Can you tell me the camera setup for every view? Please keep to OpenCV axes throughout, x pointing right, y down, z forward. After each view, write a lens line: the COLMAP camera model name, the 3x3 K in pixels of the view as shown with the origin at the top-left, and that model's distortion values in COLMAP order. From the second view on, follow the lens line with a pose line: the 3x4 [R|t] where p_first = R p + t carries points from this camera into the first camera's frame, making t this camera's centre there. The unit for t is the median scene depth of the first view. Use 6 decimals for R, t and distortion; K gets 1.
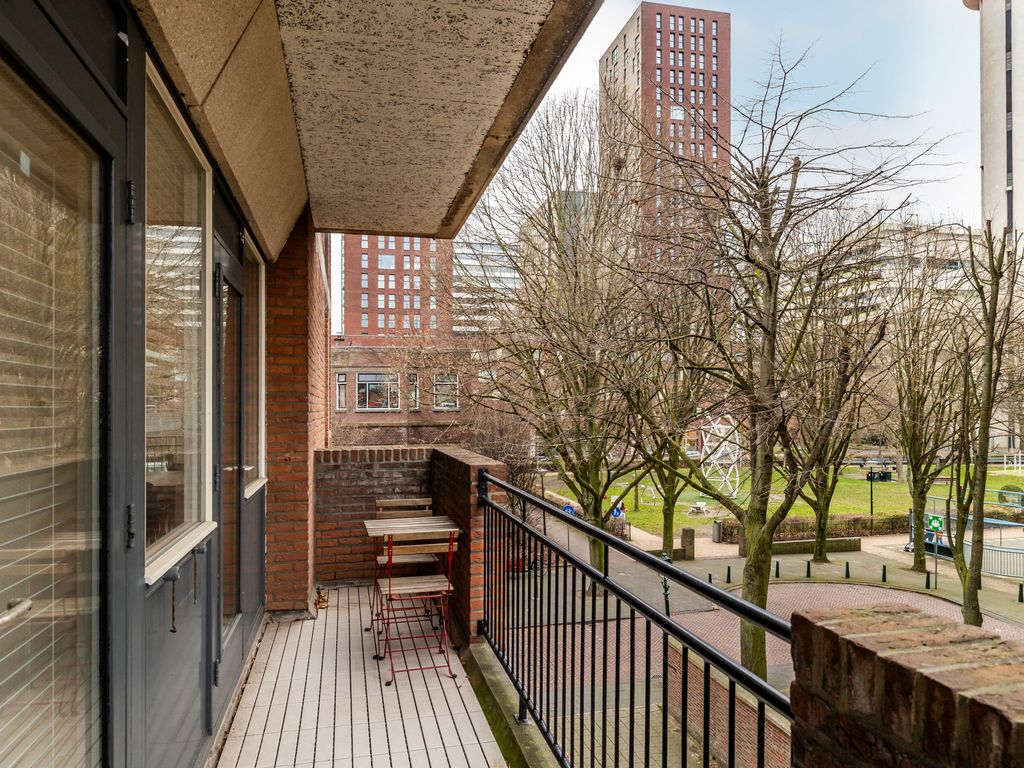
lens RADIAL K [[687.3, 0, 512.0], [0, 687.3, 384.0], [0, 0, 1]] dist [0.001752, -0.000457]
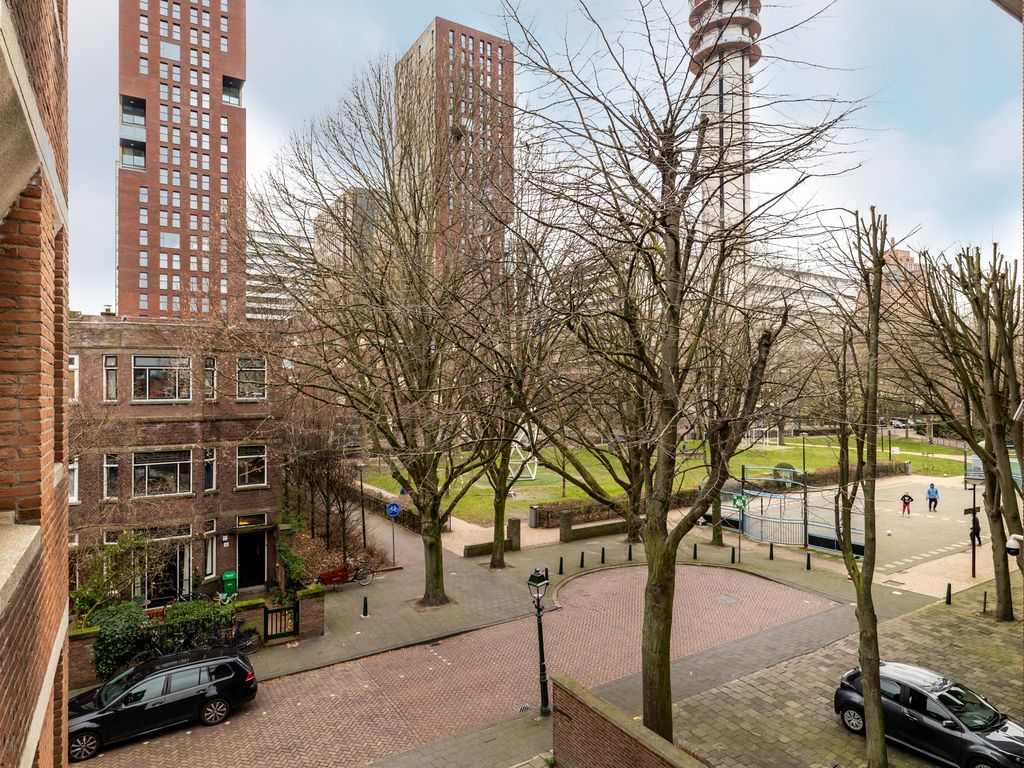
lens RADIAL K [[628.5, 0, 512.0], [0, 628.5, 384.0], [0, 0, 1]] dist [0.001786, -0.000062]
pose [[0.949692, 0.002173, 0.313177, -0.032126], [-0.007979, 0.999819, 0.017256, 0.000878], [-0.313083, -0.018887, 0.949538, 0.150982]]
